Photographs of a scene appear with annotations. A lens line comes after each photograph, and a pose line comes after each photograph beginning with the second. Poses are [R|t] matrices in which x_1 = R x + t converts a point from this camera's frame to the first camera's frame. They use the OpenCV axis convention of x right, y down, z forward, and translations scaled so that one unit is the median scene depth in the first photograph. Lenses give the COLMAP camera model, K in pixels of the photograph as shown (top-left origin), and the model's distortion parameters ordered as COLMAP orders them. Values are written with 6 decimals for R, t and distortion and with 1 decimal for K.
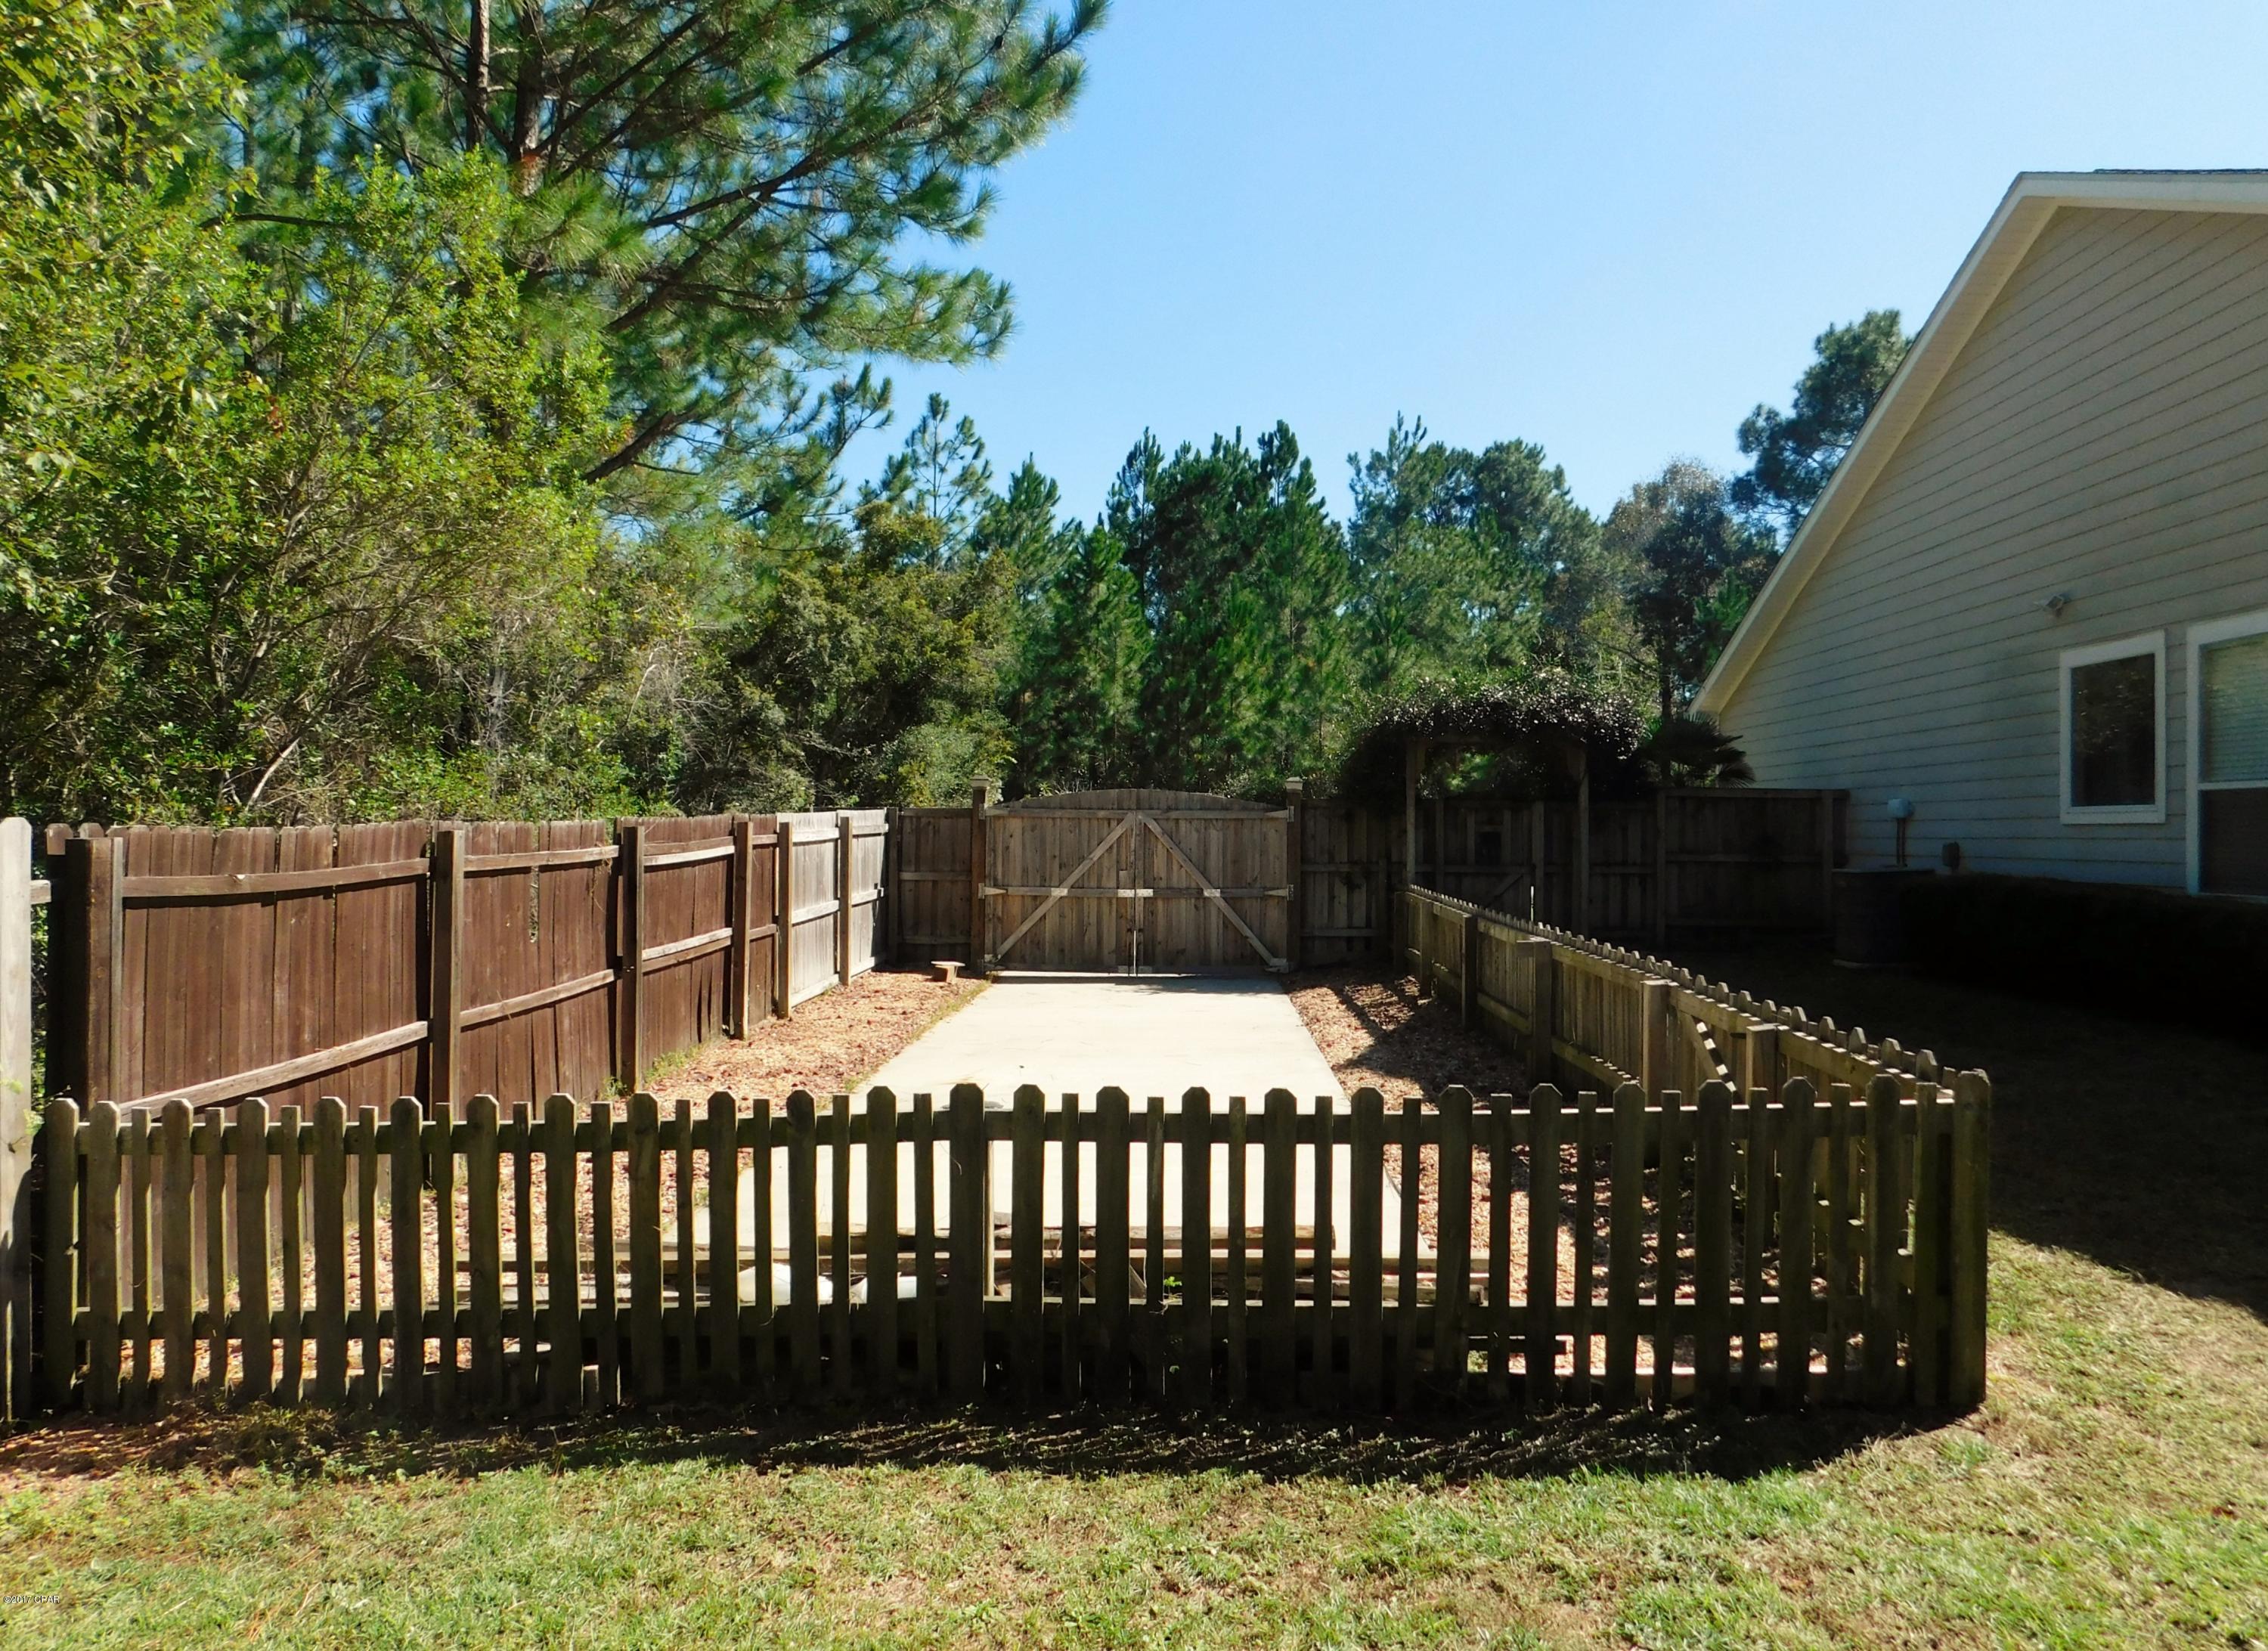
lens RADIAL K [[1433.7, 0, 1136.0], [0, 1433.7, 821.8], [0, 0, 1]] dist [0.002940, -0.000186]
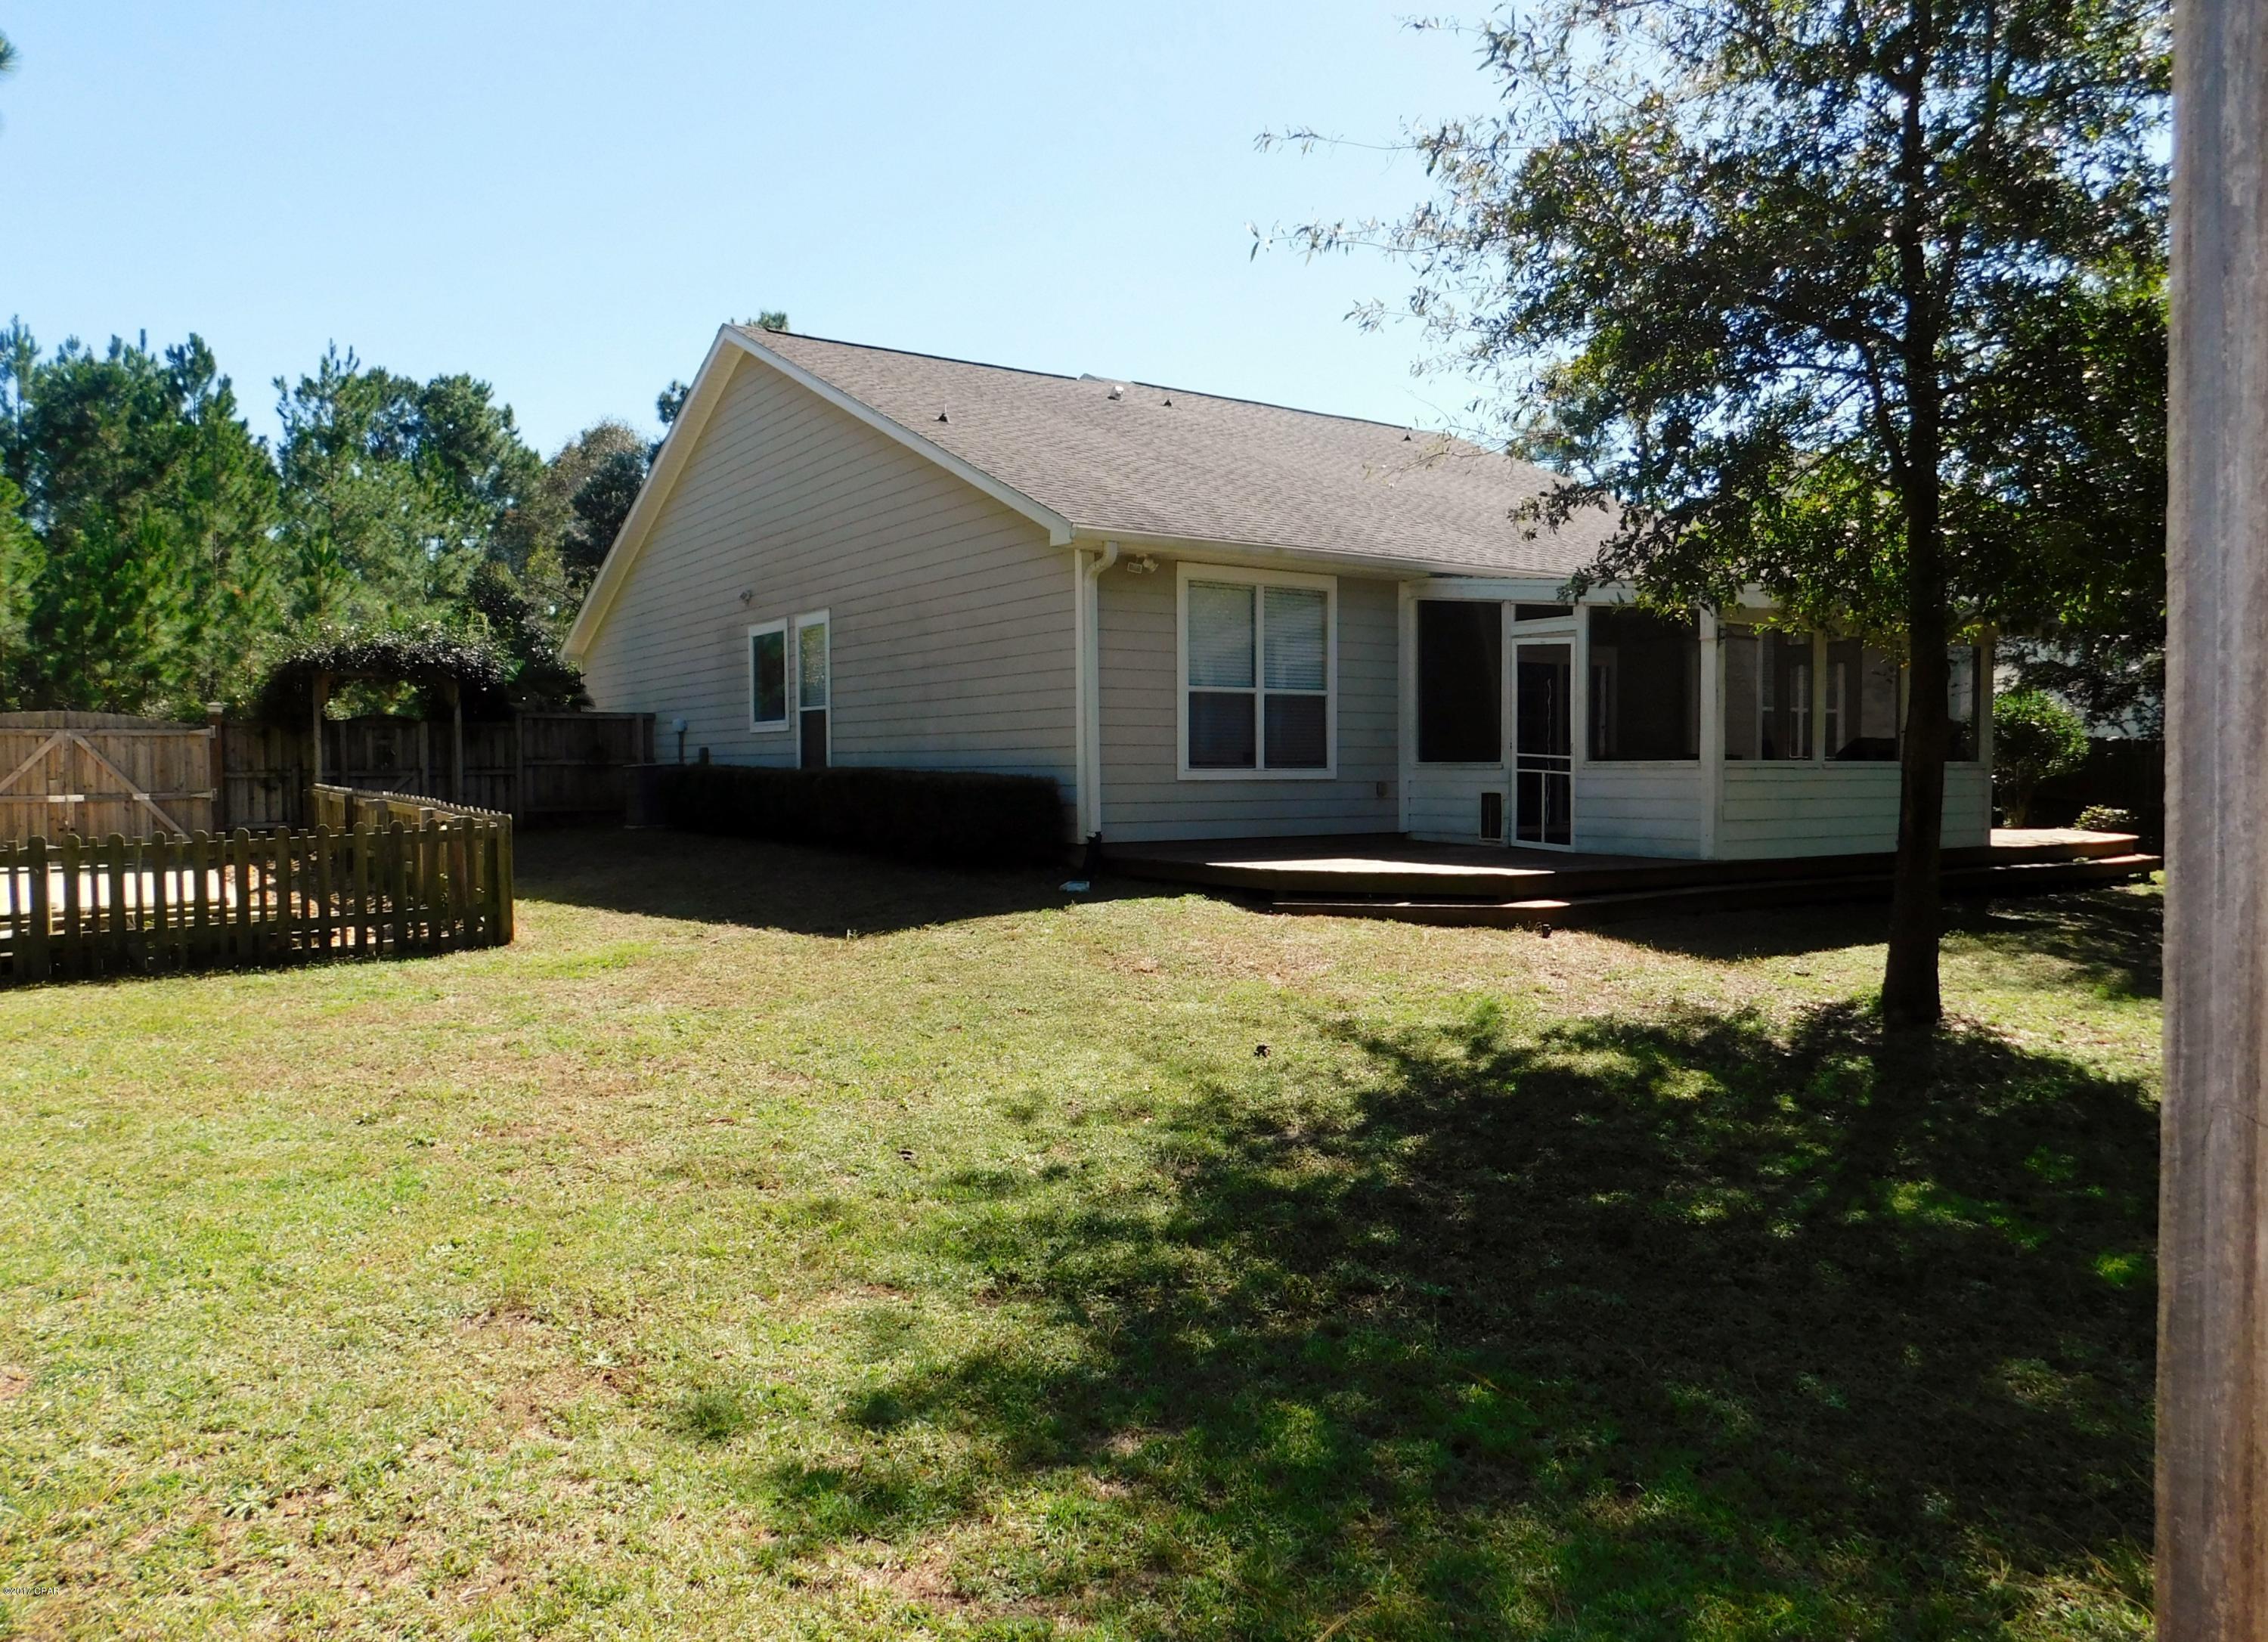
lens RADIAL K [[1567.7, 0, 1143.7], [0, 1567.7, 815.8], [0, 0, 1]] dist [-0.027305, 0.024163]
pose [[0.803457, -0.037032, 0.594210, -0.021501], [0.014261, 0.998974, 0.042973, 0.009155], [-0.595192, -0.026053, 0.803161, -0.252164]]
